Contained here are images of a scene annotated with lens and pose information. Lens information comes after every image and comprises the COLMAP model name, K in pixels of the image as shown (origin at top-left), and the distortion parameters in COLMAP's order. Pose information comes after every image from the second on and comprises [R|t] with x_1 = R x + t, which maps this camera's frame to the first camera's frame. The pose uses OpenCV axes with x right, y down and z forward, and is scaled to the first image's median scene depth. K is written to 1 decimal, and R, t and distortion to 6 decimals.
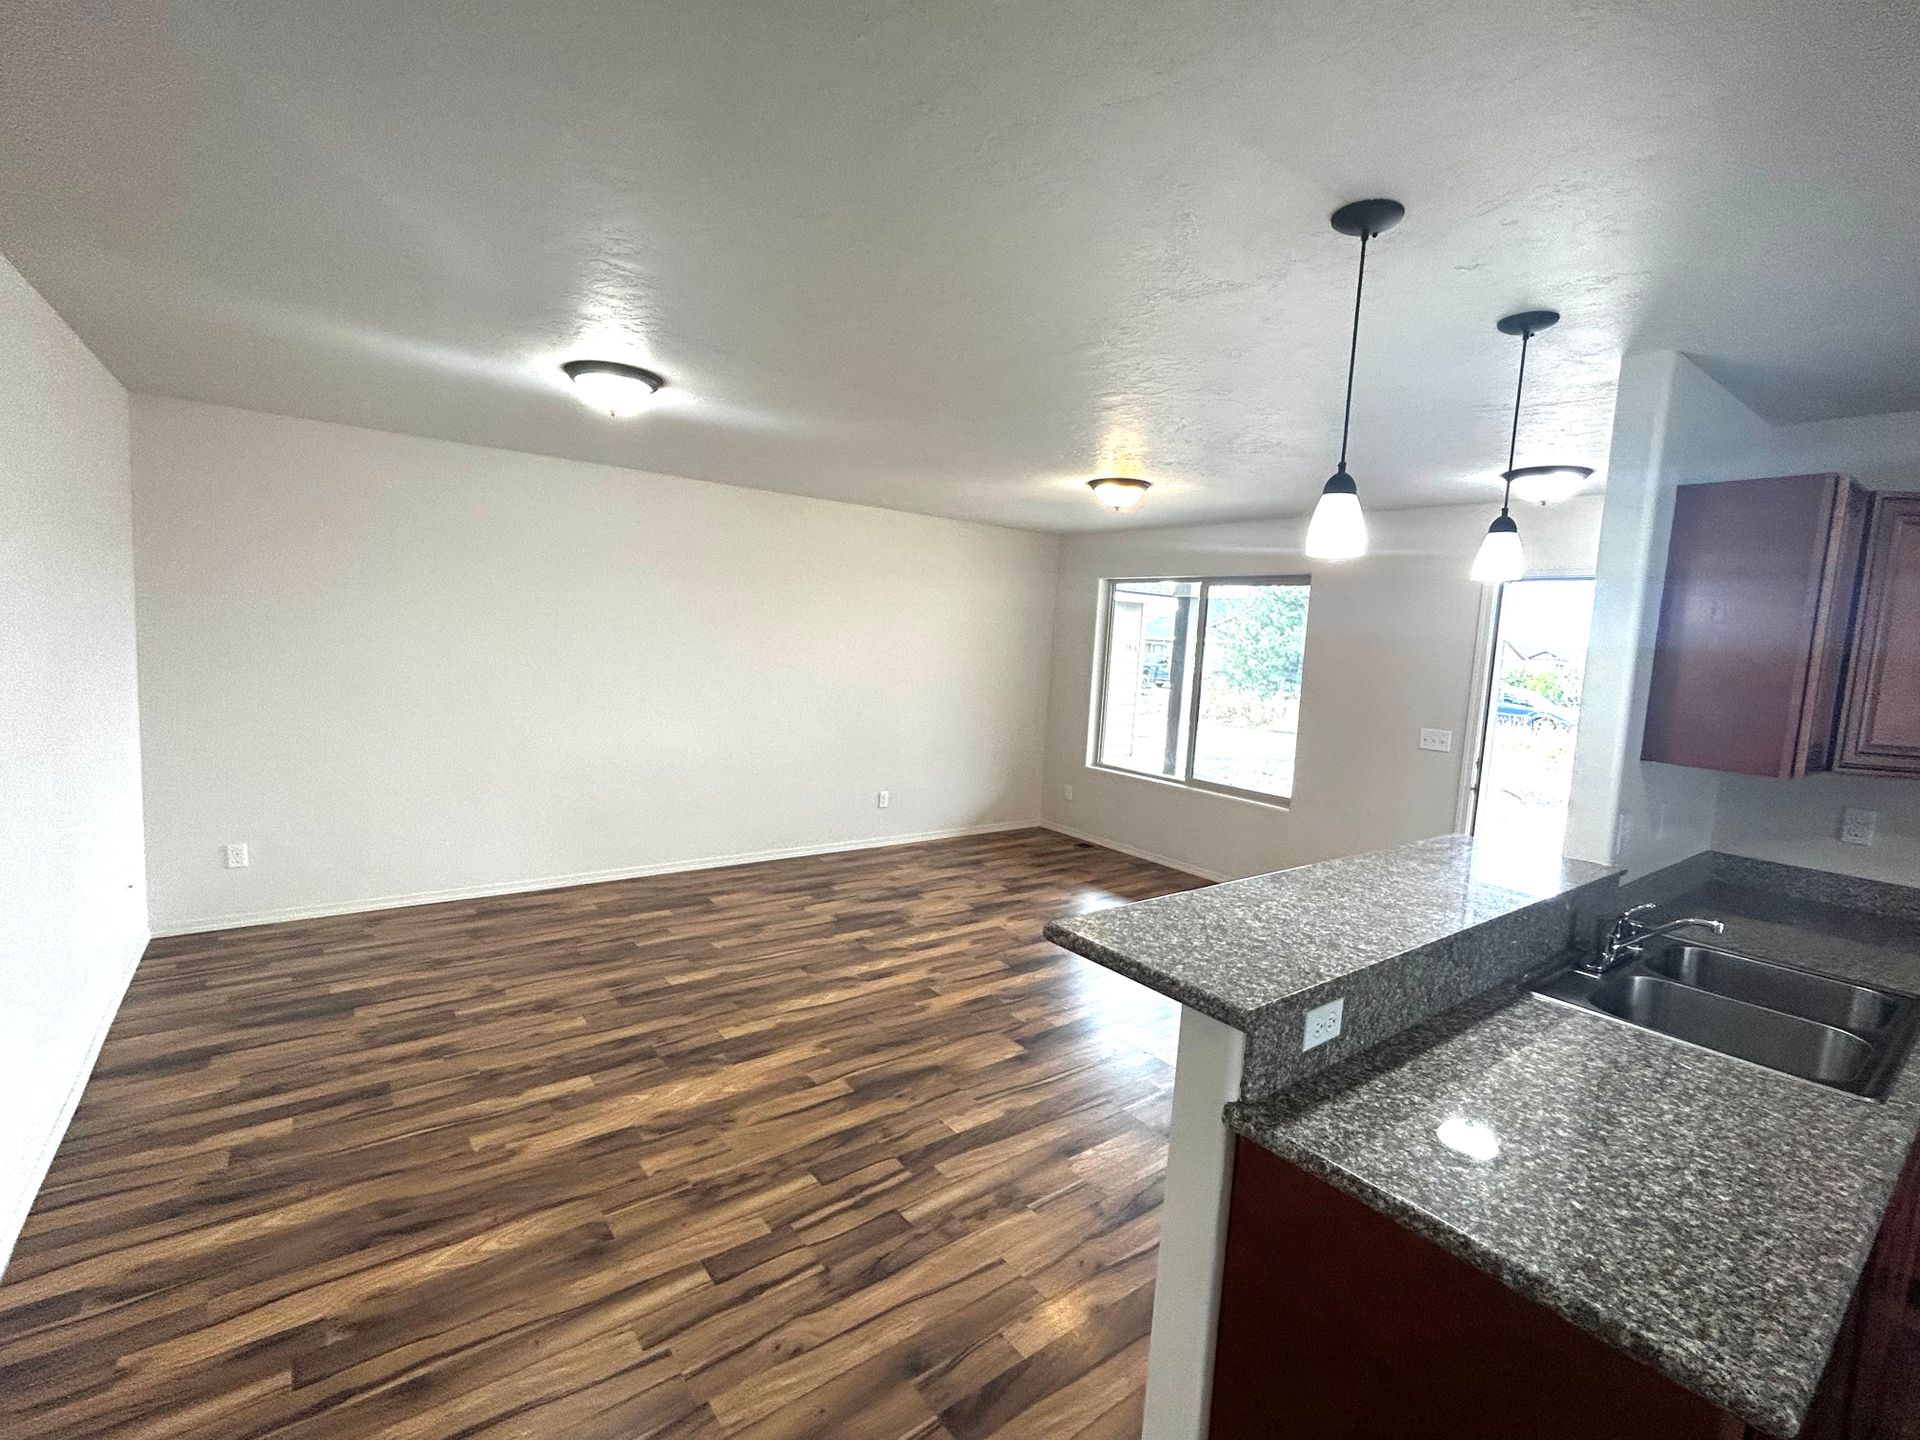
lens RADIAL K [[860.5, 0, 954.6], [0, 860.5, 718.3], [0, 0, 1]] dist [-0.002138, 0.000587]
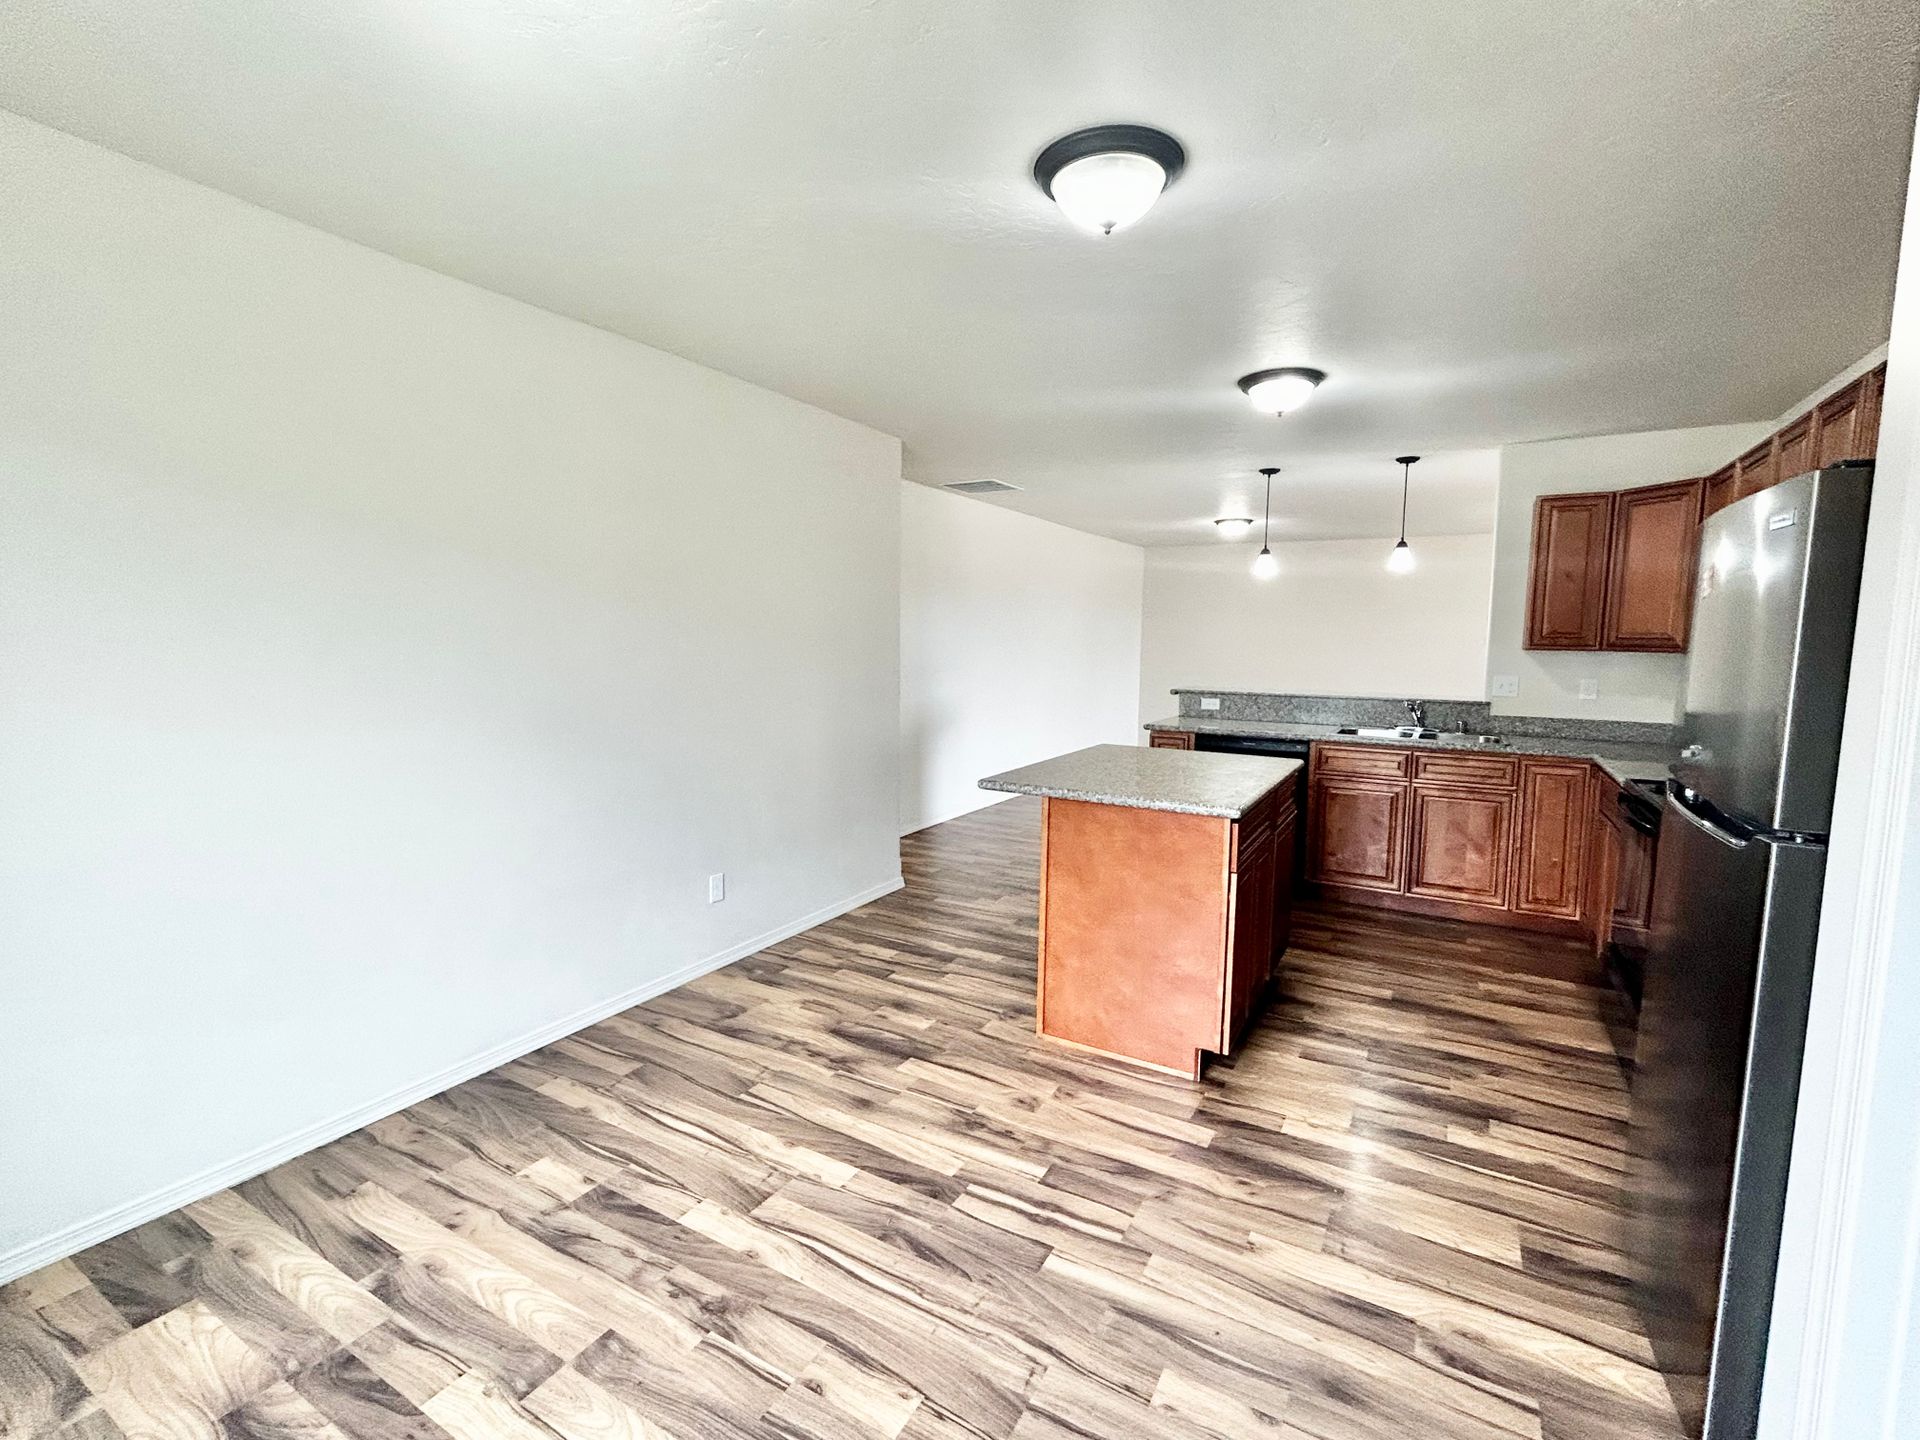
lens RADIAL K [[862.3, 0, 956.8], [0, 862.3, 718.3], [0, 0, 1]] dist [0.002452, 0.000407]
pose [[0.390278, 0.039966, -0.919829, 2.343114], [-0.083546, 0.996473, 0.007849, 0.330493], [0.916899, 0.073785, 0.392241, -1.000754]]
